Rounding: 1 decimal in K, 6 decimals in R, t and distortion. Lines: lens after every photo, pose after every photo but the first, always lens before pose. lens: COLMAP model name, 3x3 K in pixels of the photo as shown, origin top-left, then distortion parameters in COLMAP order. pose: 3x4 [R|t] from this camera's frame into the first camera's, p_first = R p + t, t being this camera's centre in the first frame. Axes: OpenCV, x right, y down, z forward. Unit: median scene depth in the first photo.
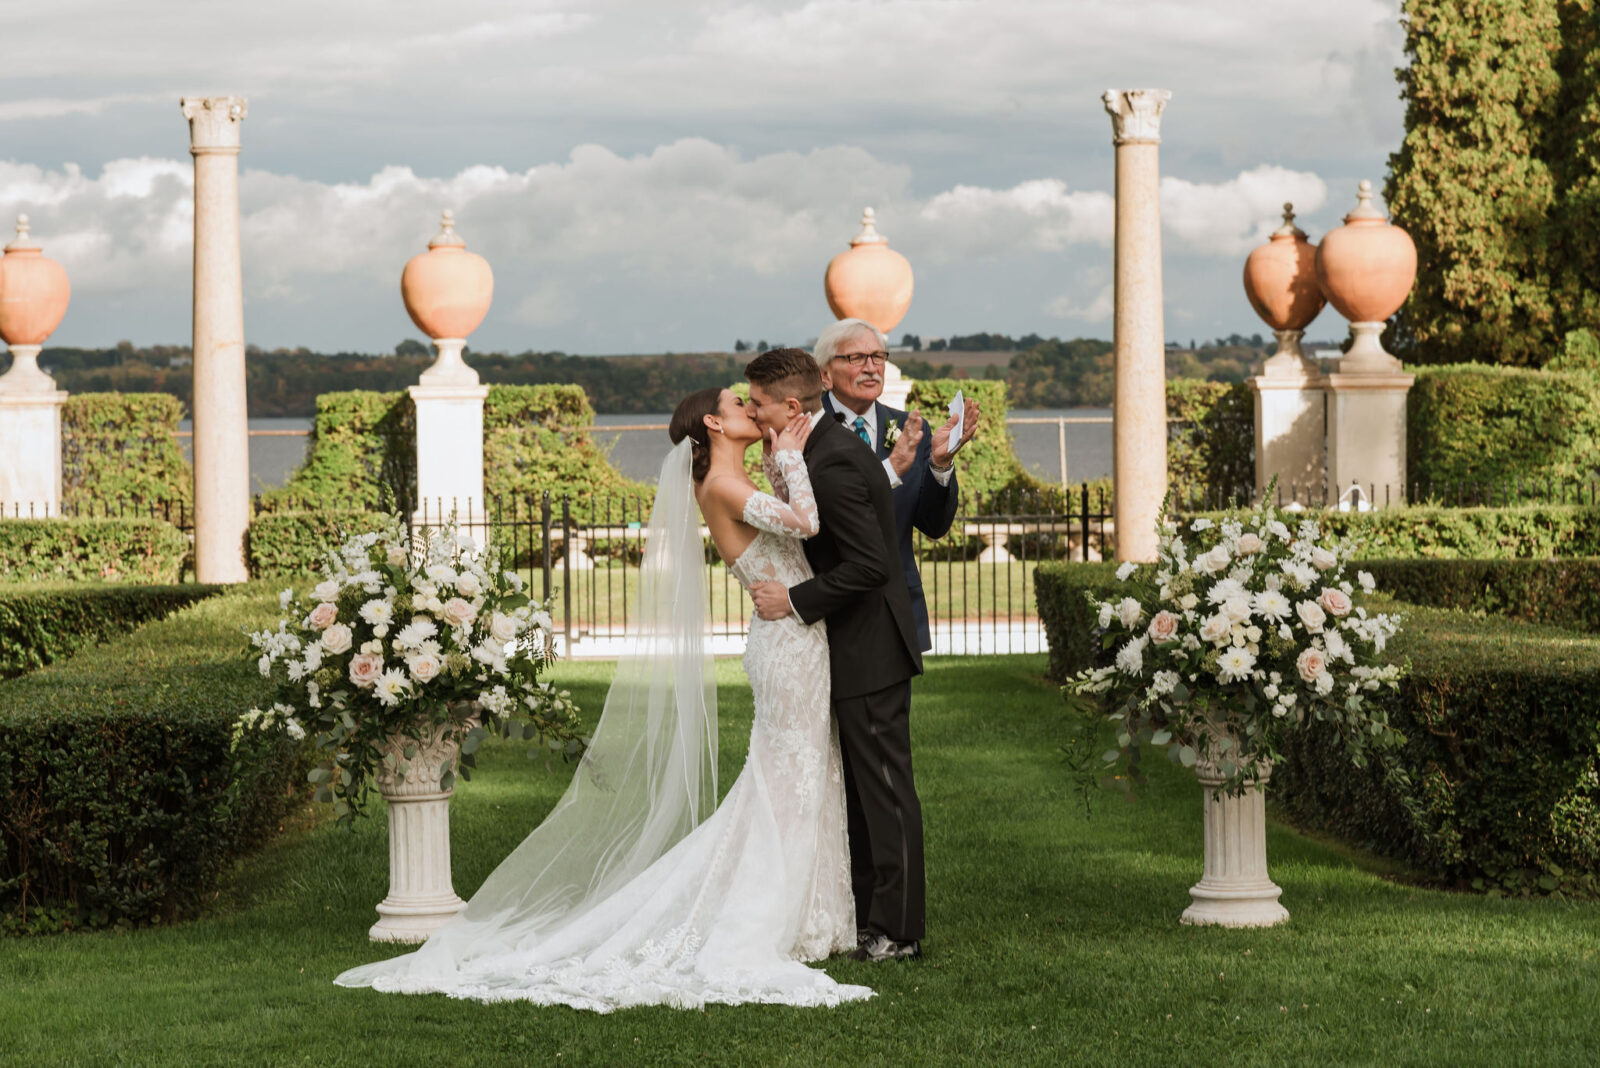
lens RADIAL K [[5193.1, 0, 799.6], [0, 5193.1, 535.0], [0, 0, 1]] dist [-0.164558, 0.000000]
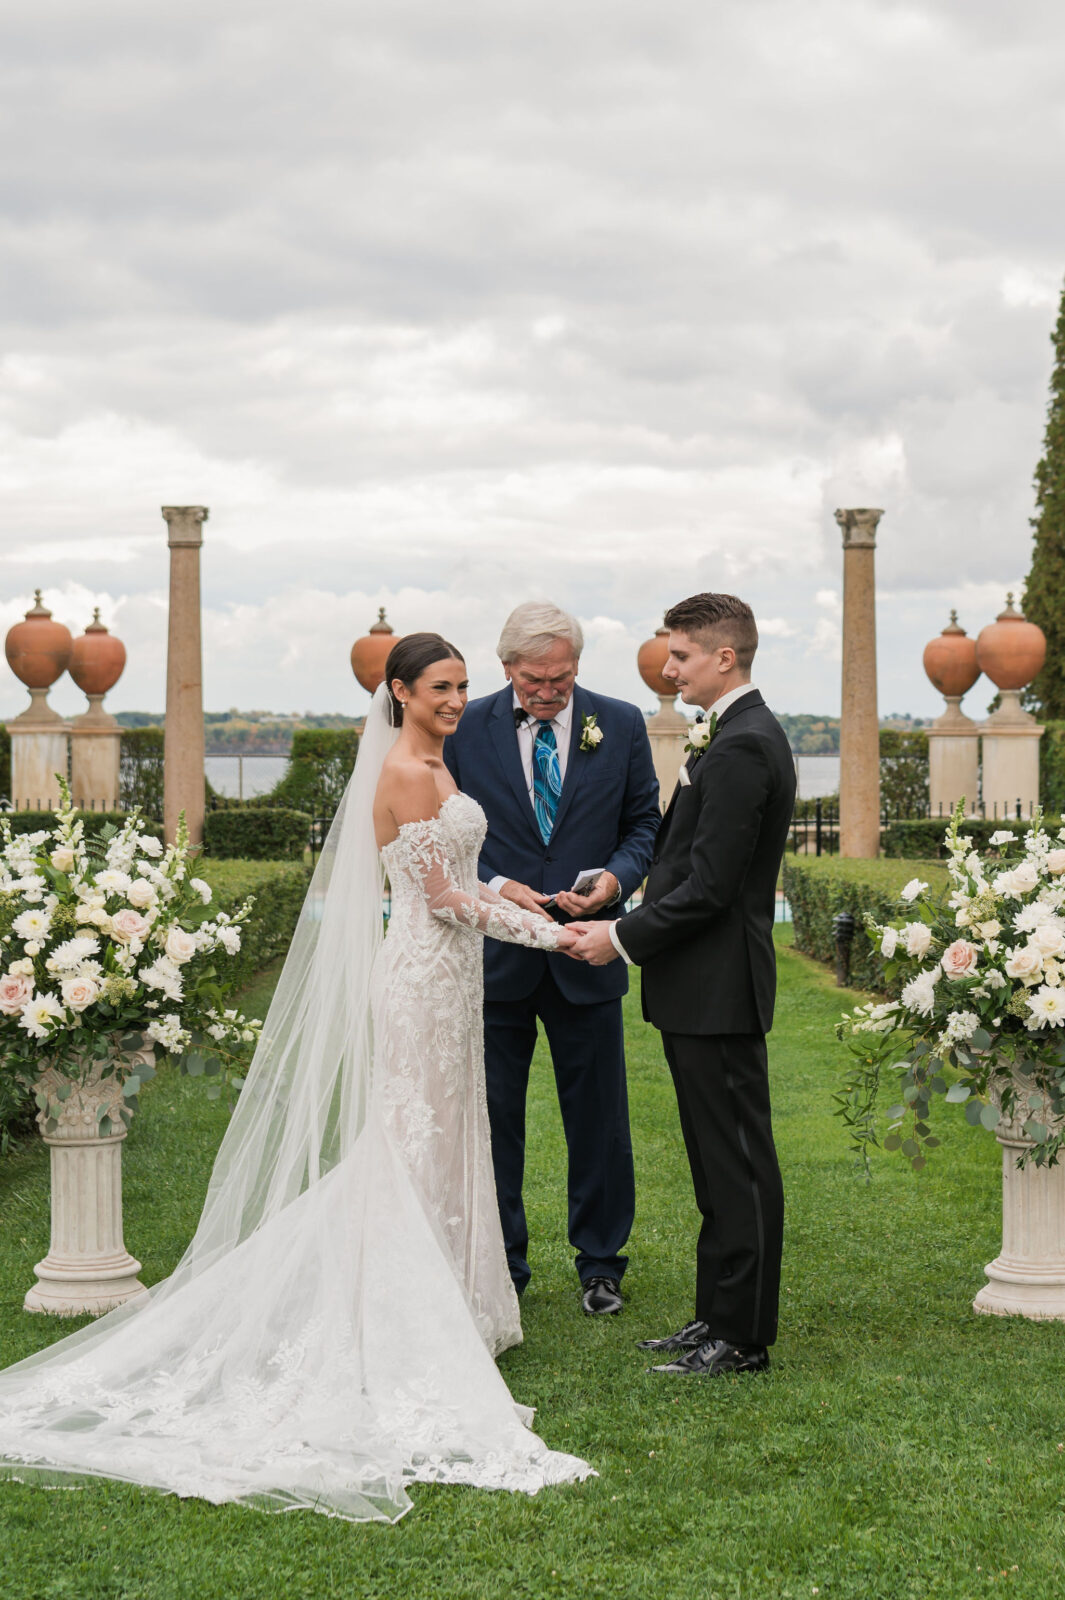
lens RADIAL K [[3107.6, 0, 527.8], [0, 3107.6, 643.1], [0, 0, 1]] dist [0.047629, 0.000000]
pose [[0.999327, 0.014263, -0.033810, 0.016471], [-0.016249, 0.998114, -0.059197, -0.002382], [0.032902, 0.059707, 0.997674, 0.491285]]
